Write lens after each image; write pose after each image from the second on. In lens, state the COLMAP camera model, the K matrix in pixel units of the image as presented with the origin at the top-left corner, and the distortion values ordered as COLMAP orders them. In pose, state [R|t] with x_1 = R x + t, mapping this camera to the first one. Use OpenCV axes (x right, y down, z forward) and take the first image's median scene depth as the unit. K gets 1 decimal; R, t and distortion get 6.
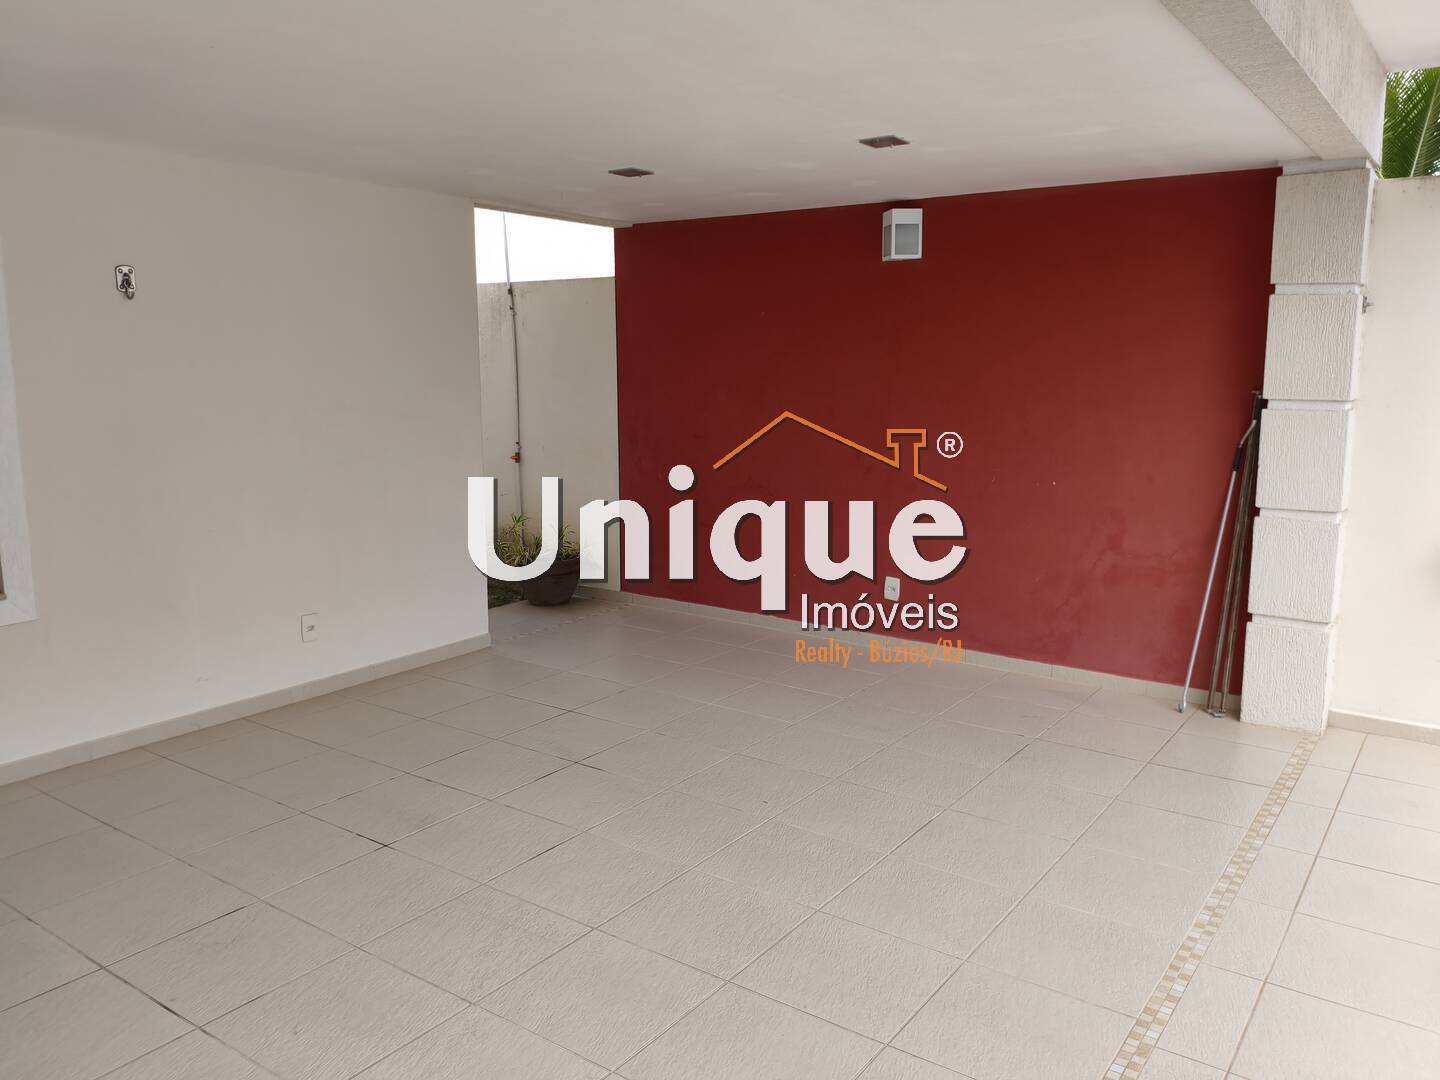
lens RADIAL K [[1105.1, 0, 721.4], [0, 1105.1, 539.5], [0, 0, 1]] dist [0.016113, -0.043059]
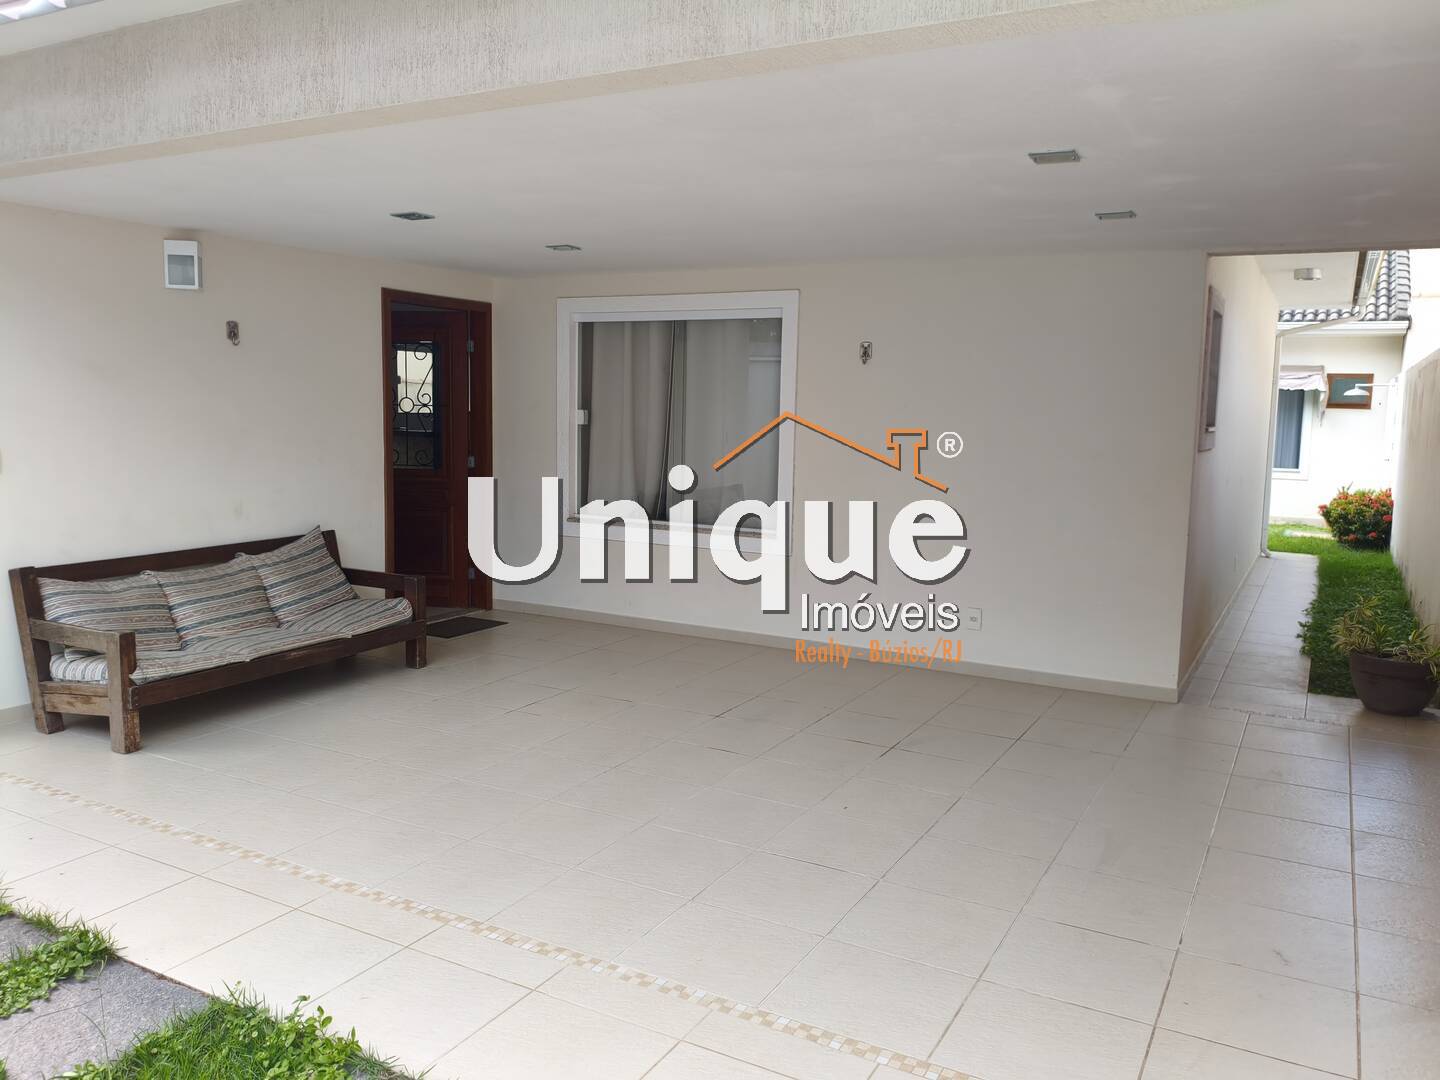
lens RADIAL K [[1105.1, 0, 715.1], [0, 1105.1, 531.8], [0, 0, 1]] dist [0.016113, -0.043059]
pose [[0.114948, 0.118012, -0.986337, 1.233380], [-0.166919, 0.981095, 0.097932, -0.132014], [0.979247, 0.153381, 0.132473, 0.789660]]
